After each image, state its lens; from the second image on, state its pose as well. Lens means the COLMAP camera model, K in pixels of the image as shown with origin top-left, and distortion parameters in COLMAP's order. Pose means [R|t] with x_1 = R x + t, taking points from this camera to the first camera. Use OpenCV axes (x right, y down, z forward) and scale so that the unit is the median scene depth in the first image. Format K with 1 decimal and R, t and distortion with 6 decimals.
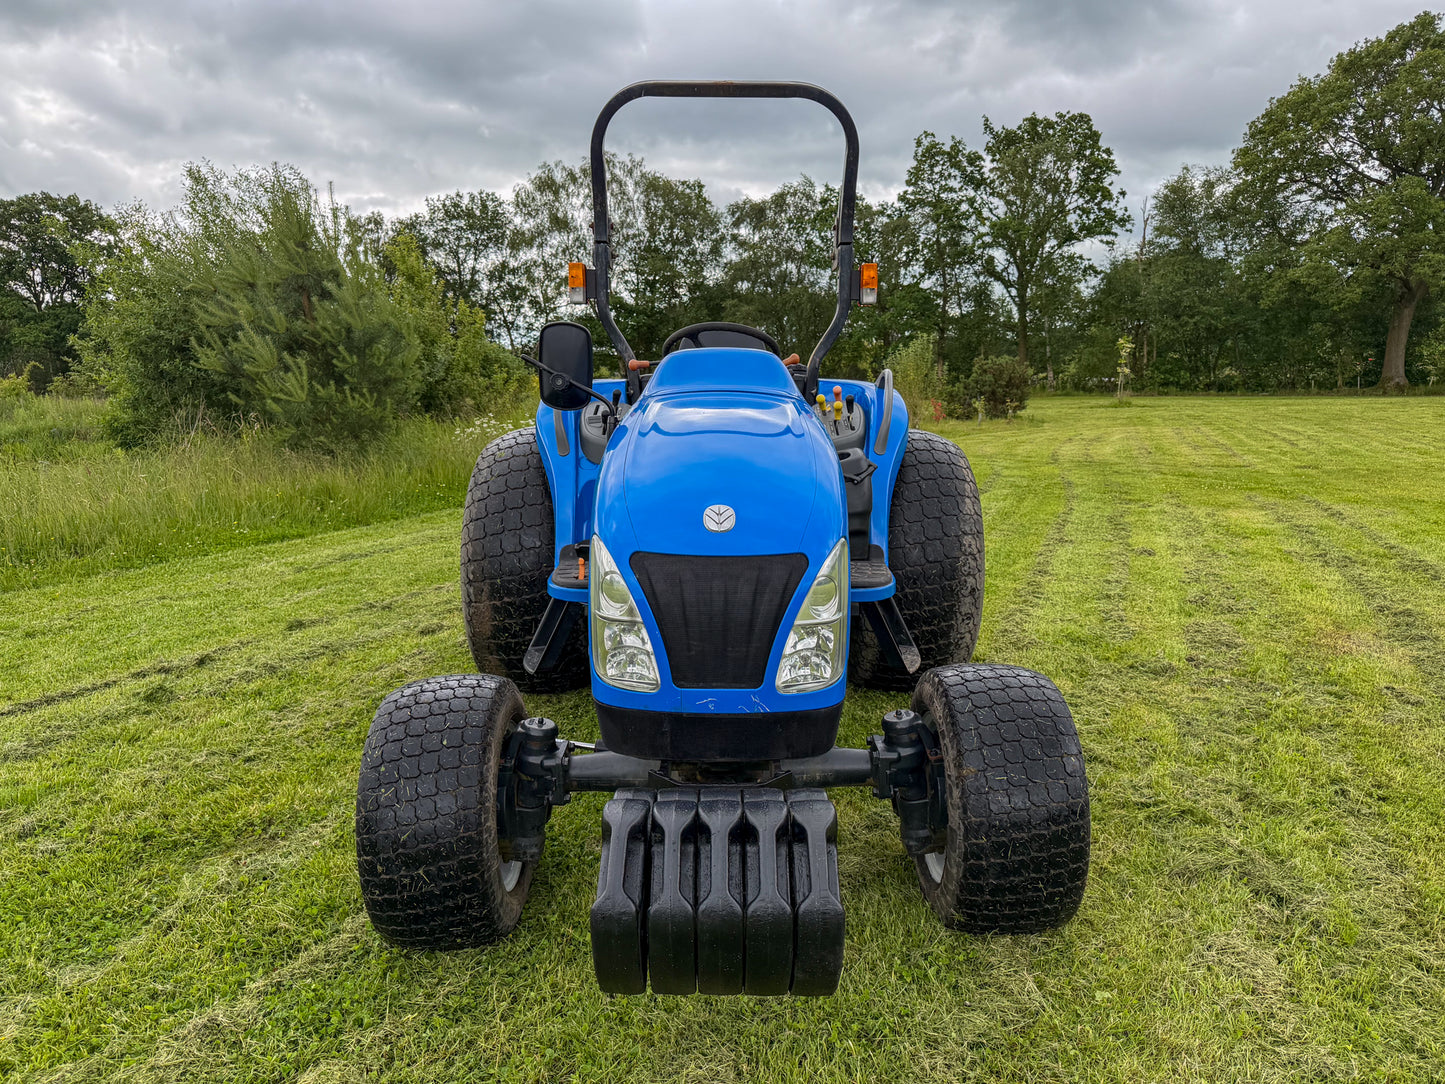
lens RADIAL K [[1014.7, 0, 739.4], [0, 1014.7, 565.8], [0, 0, 1]] dist [0.045046, -0.046599]
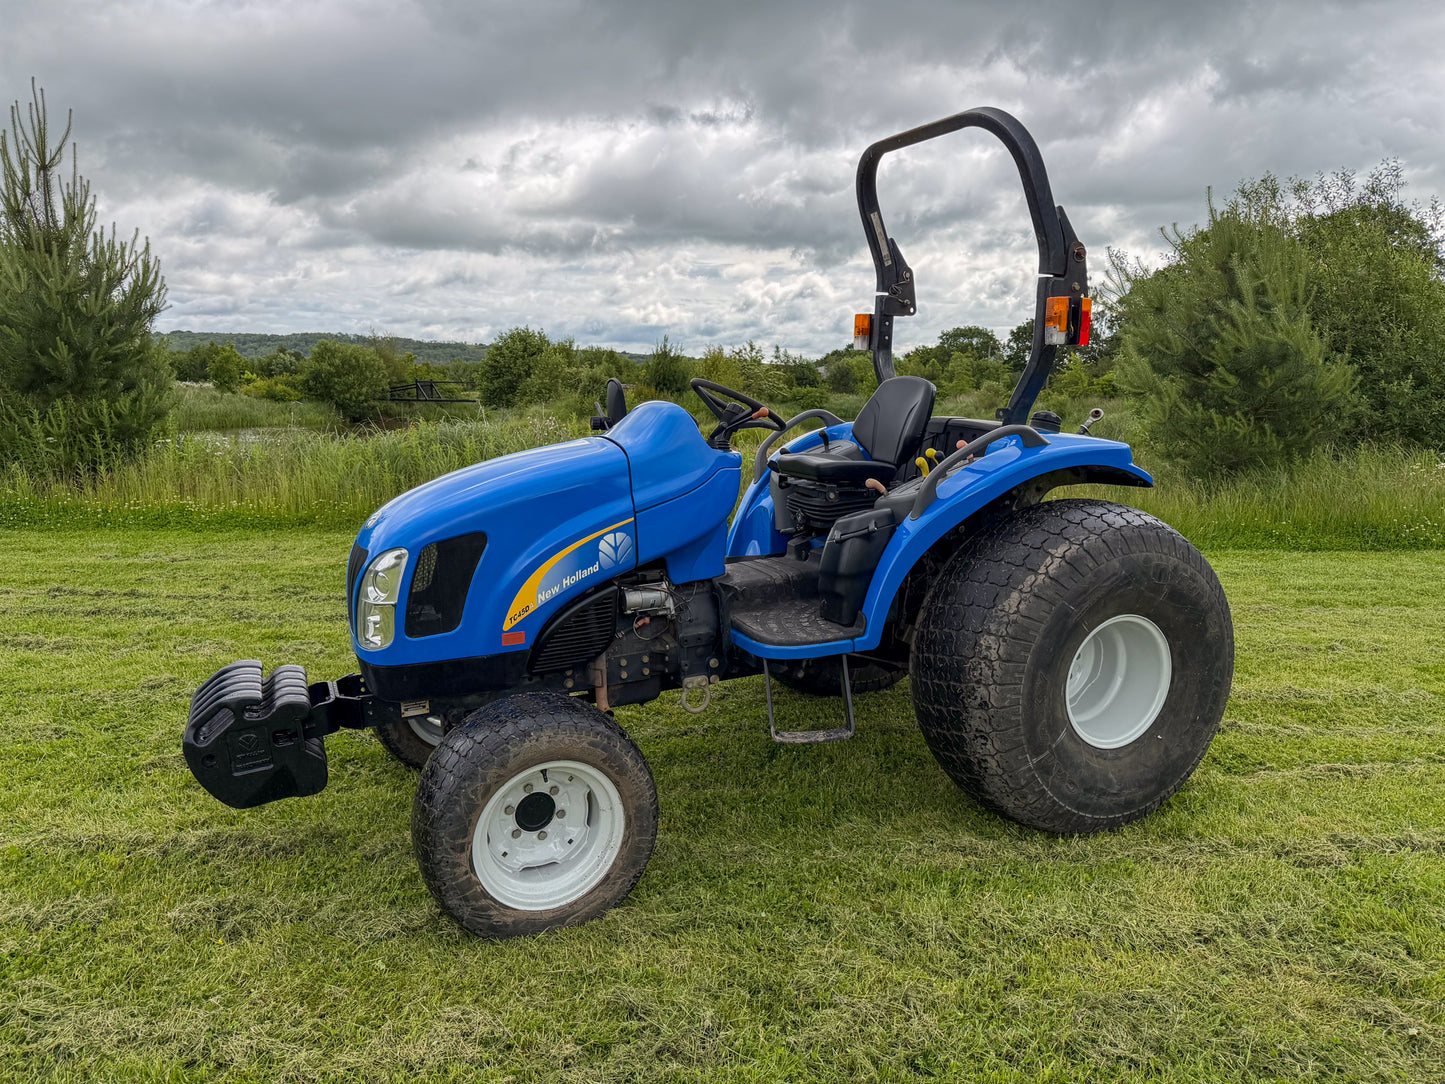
lens RADIAL K [[1014.7, 0, 713.4], [0, 1014.7, 538.6], [0, 0, 1]] dist [0.045046, -0.046599]
pose [[0.393137, 0.158949, -0.905637, 0.121539], [-0.186101, 0.978315, 0.090918, -0.019517], [0.900450, 0.132796, 0.414192, 0.064656]]
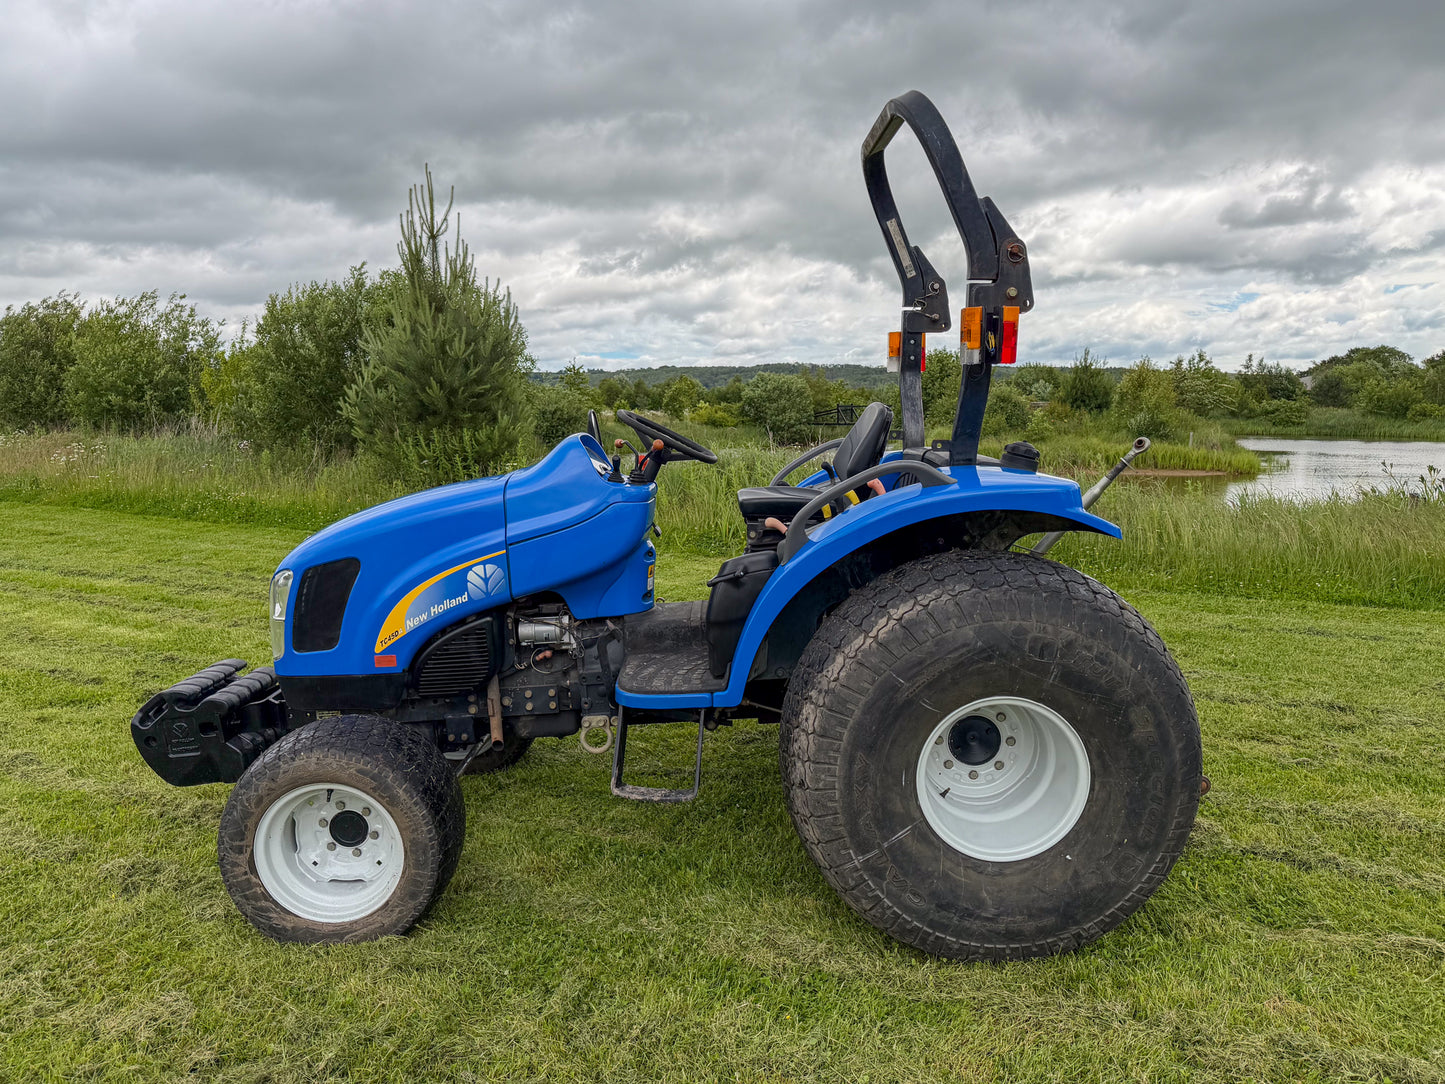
lens RADIAL K [[1014.7, 0, 702.2], [0, 1014.7, 537.4], [0, 0, 1]] dist [0.045046, -0.046599]
pose [[-0.027385, 0.146647, -0.988810, 0.127230], [-0.175256, 0.973155, 0.149179, -0.032871], [0.984142, 0.177380, -0.000949, 0.128307]]
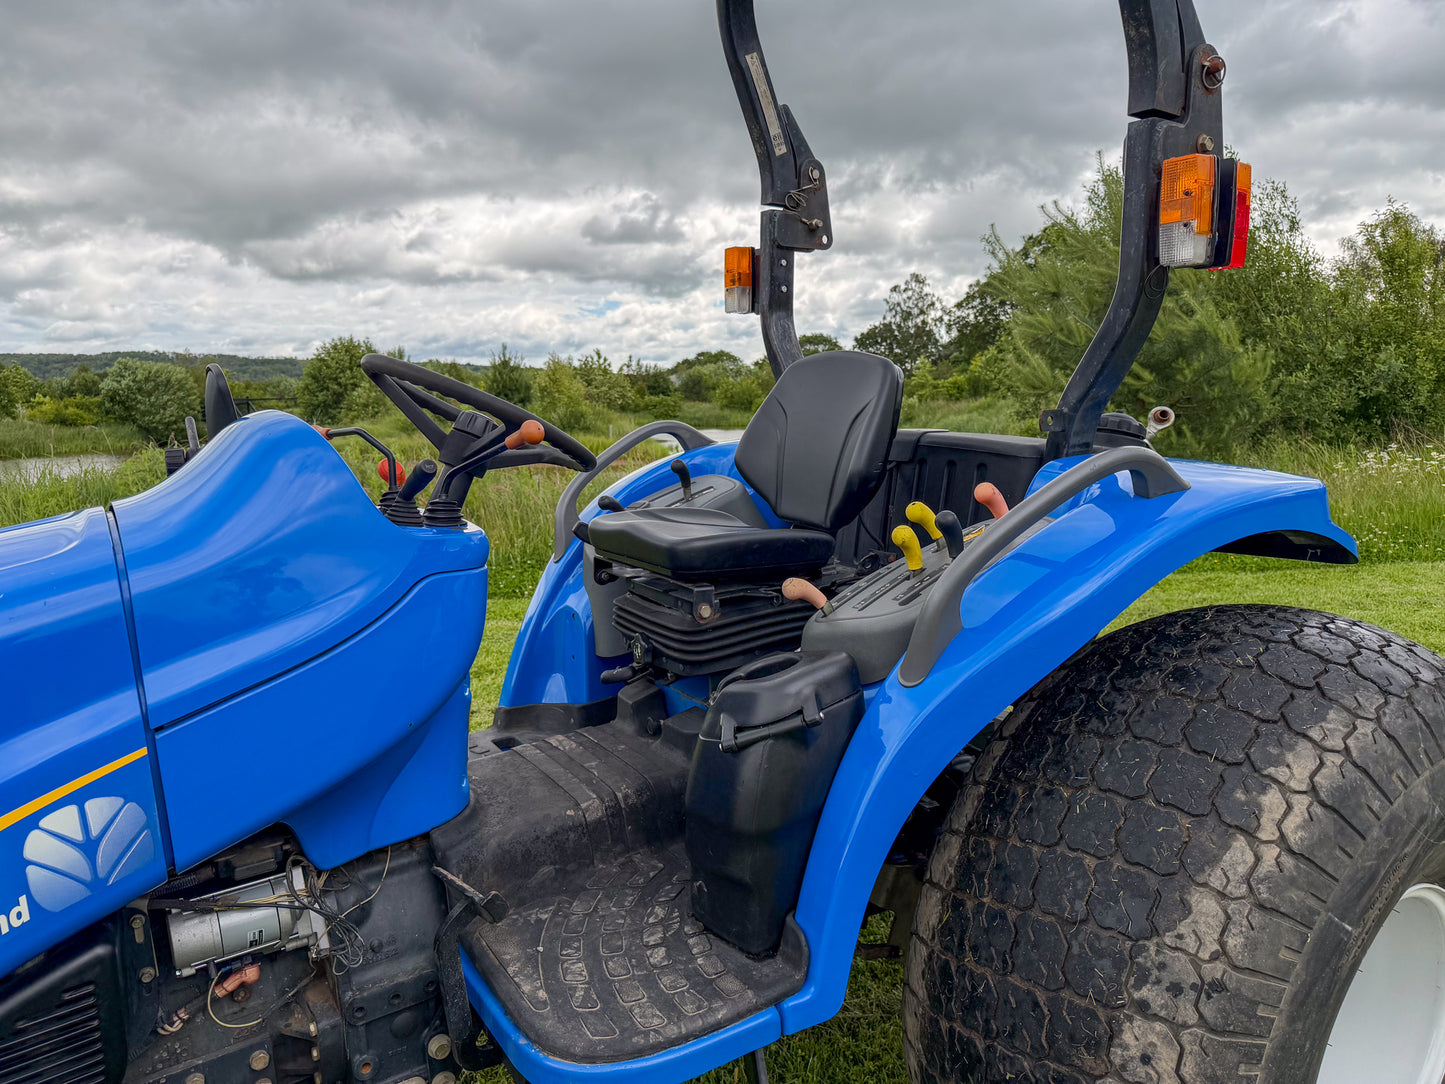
lens RADIAL K [[1014.7, 0, 722.5], [0, 1014.7, 538.9], [0, 0, 1]] dist [0.045046, -0.046599]
pose [[0.527944, 0.129629, -0.839328, 0.055575], [-0.151853, 0.986765, 0.056883, -0.023744], [0.835593, 0.097423, 0.540642, 0.101618]]
